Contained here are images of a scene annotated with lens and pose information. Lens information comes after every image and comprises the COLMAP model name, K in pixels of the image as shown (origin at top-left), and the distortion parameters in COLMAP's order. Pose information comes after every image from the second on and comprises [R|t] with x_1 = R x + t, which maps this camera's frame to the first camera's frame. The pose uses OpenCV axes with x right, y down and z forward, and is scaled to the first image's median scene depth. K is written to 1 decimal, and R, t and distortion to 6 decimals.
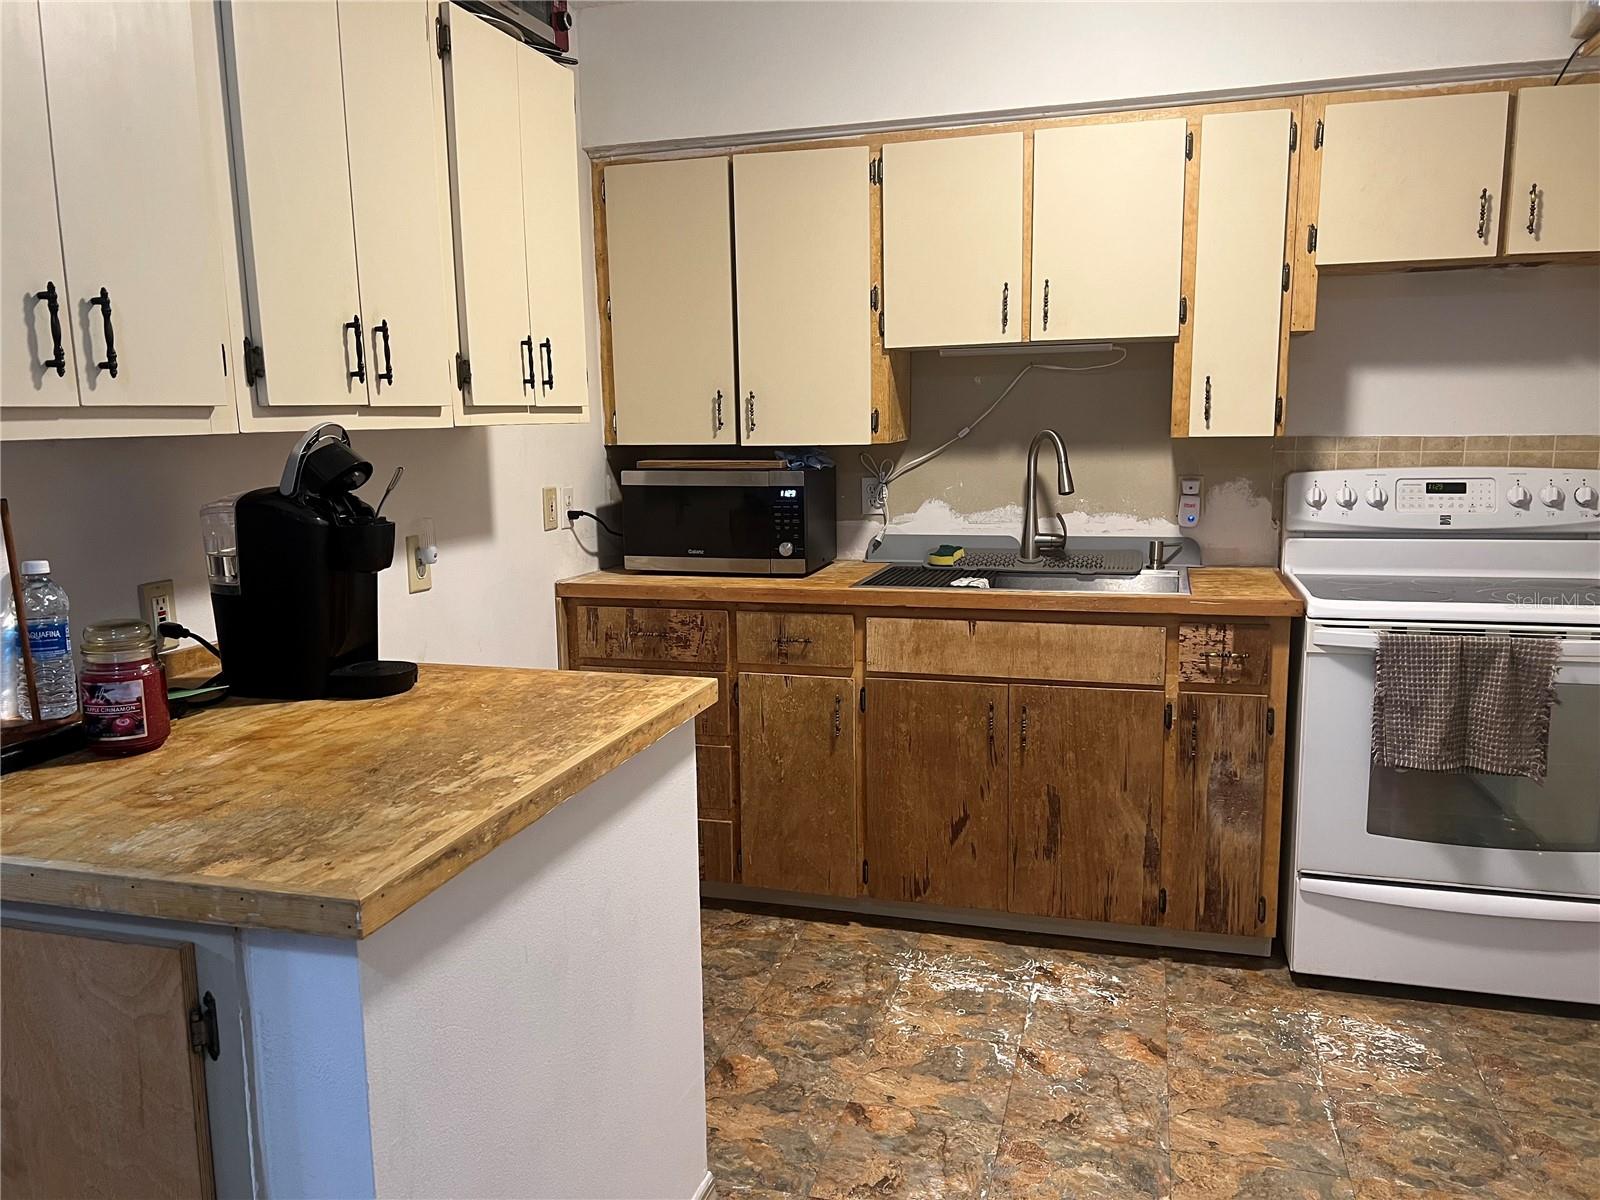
lens RADIAL K [[1203.5, 0, 792.1], [0, 1203.5, 614.8], [0, 0, 1]] dist [0.048442, -0.058060]
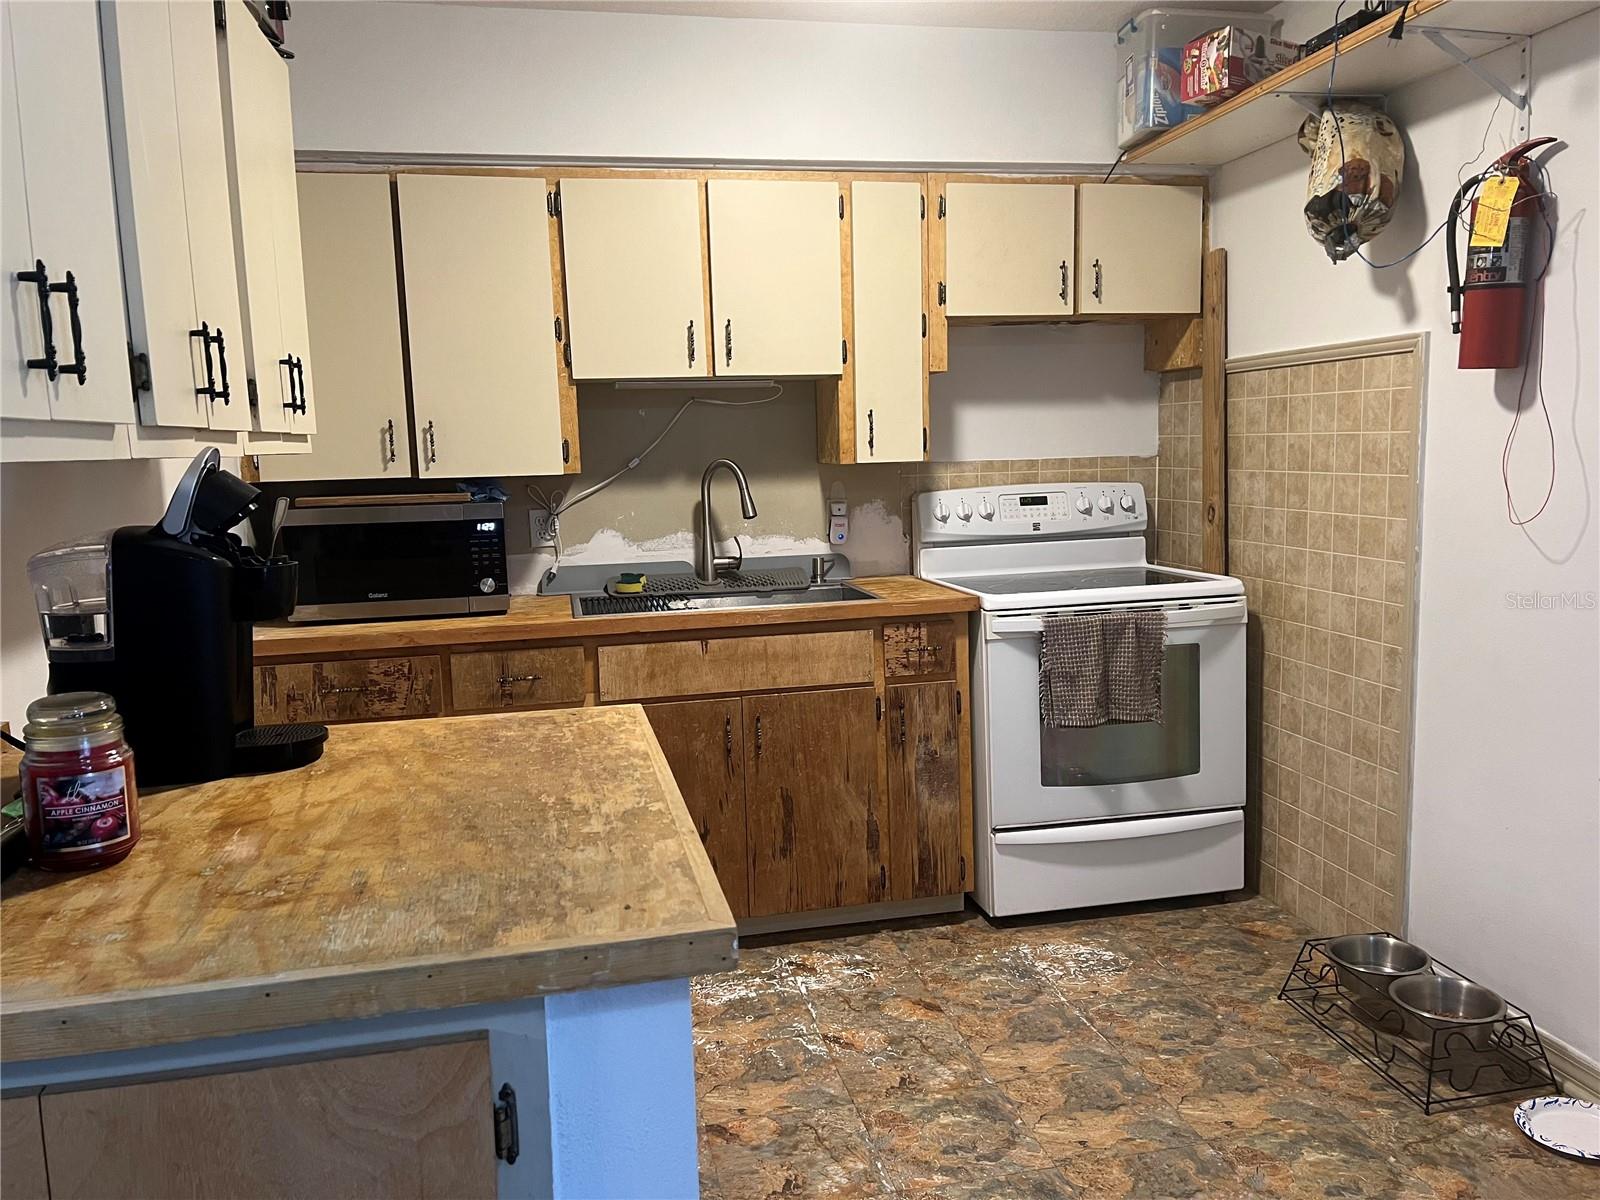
lens RADIAL K [[1203.5, 0, 803.8], [0, 1203.5, 595.0], [0, 0, 1]] dist [0.048442, -0.058060]
pose [[0.877096, -0.068494, 0.475406, -0.286887], [0.092983, 0.995270, -0.028155, 0.003675], [-0.471229, 0.068900, 0.879316, 0.050436]]
